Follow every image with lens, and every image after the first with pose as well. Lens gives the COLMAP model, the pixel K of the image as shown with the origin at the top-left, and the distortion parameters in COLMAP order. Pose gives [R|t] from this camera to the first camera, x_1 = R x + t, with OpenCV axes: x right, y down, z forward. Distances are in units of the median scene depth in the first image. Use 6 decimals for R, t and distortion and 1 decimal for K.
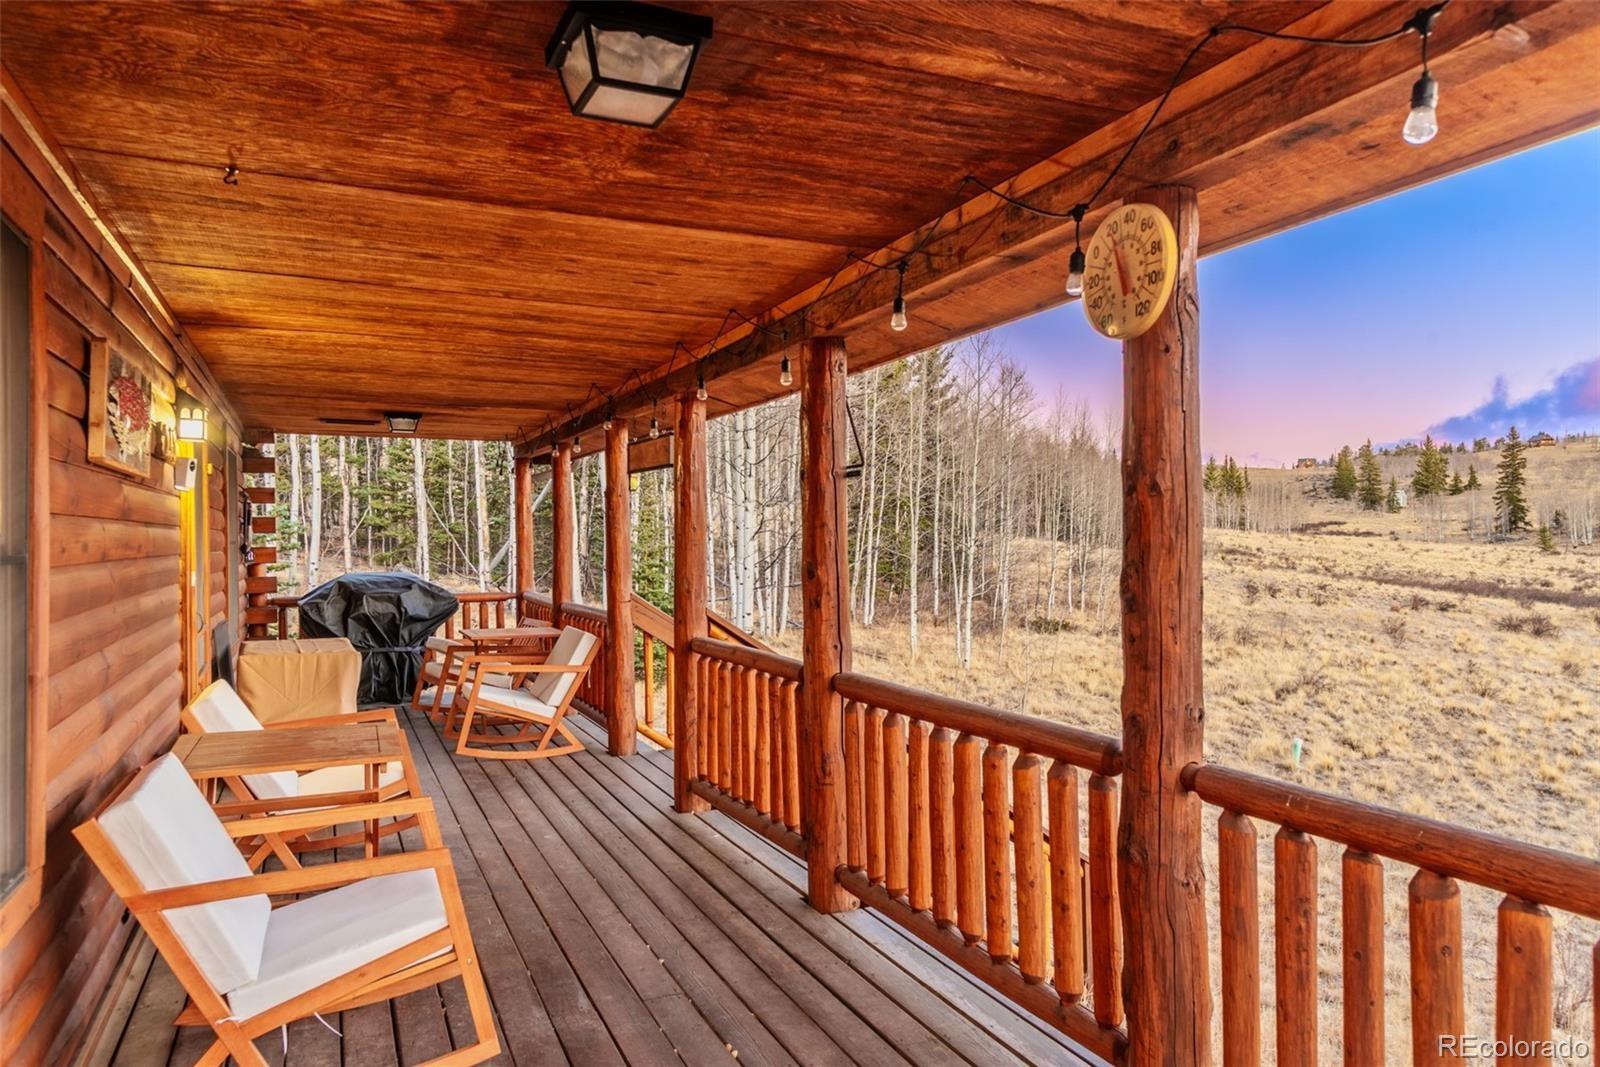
lens RADIAL K [[1068.1, 0, 801.2], [0, 1068.1, 552.0], [0, 0, 1]] dist [0.037653, -0.041228]
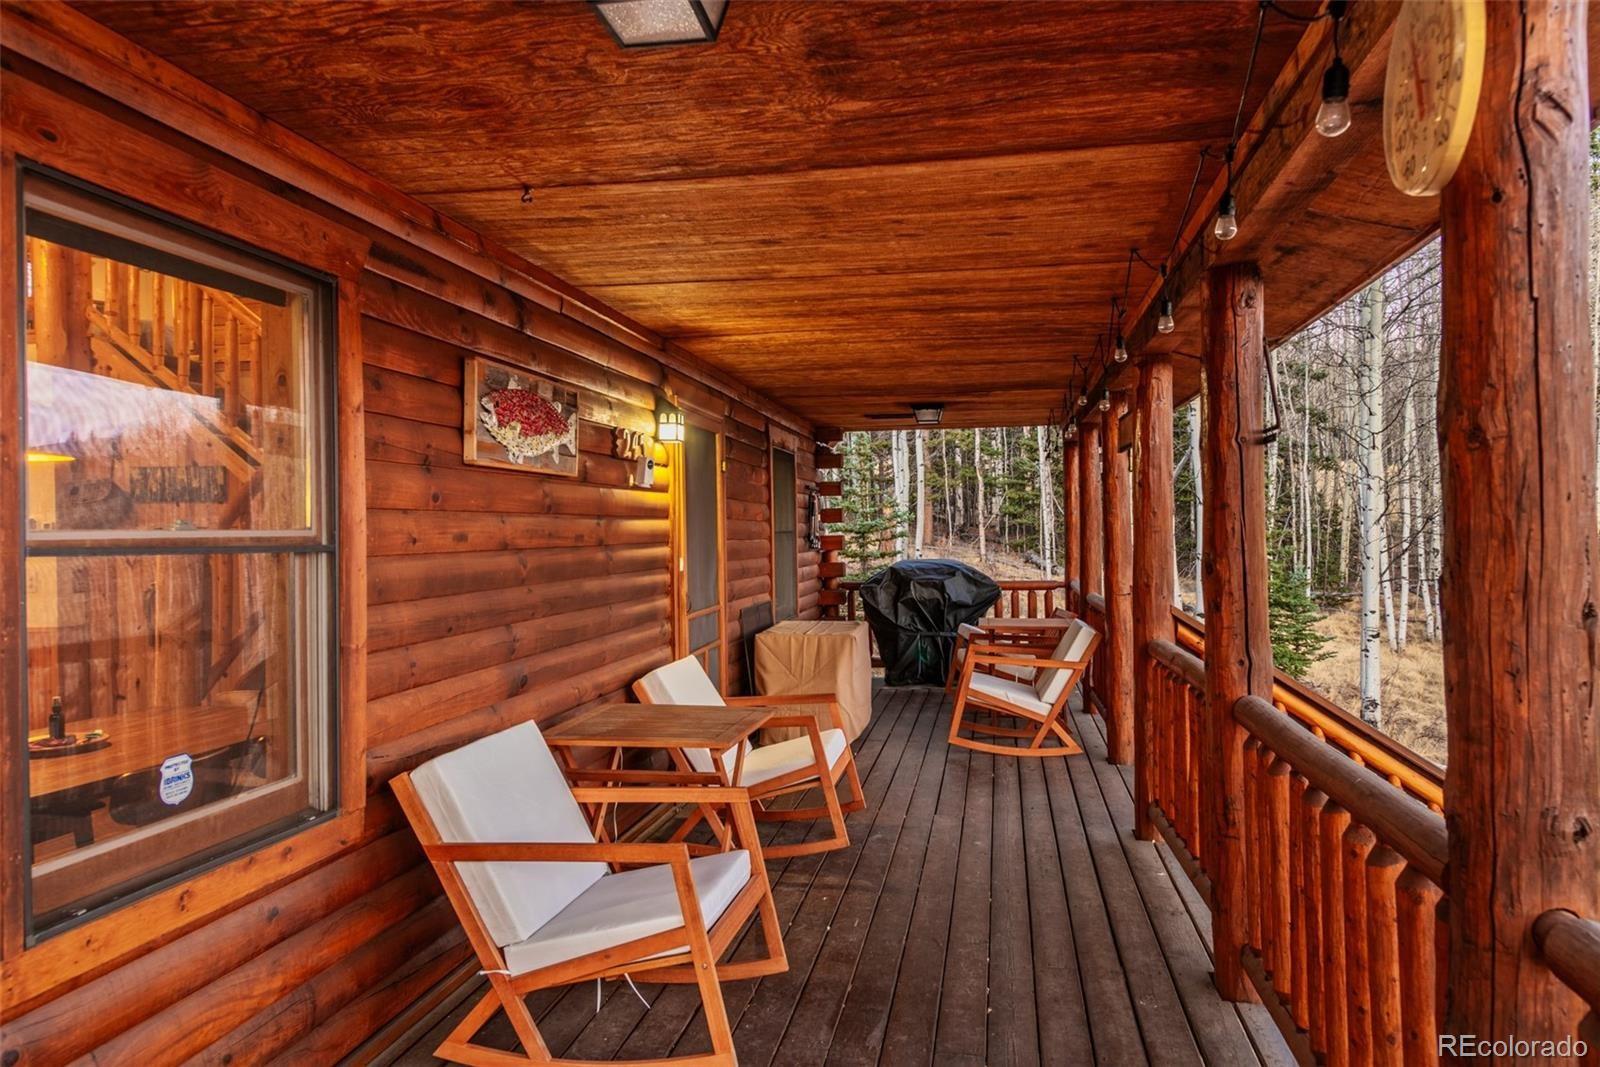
lens RADIAL K [[1068.1, 0, 801.2], [0, 1068.1, 552.0], [0, 0, 1]] dist [0.037653, -0.041228]
pose [[0.827798, 0.005677, -0.560997, 0.217695], [0.001337, 0.999926, 0.012091, -0.001897], [0.561025, -0.010759, 0.827729, 0.184112]]
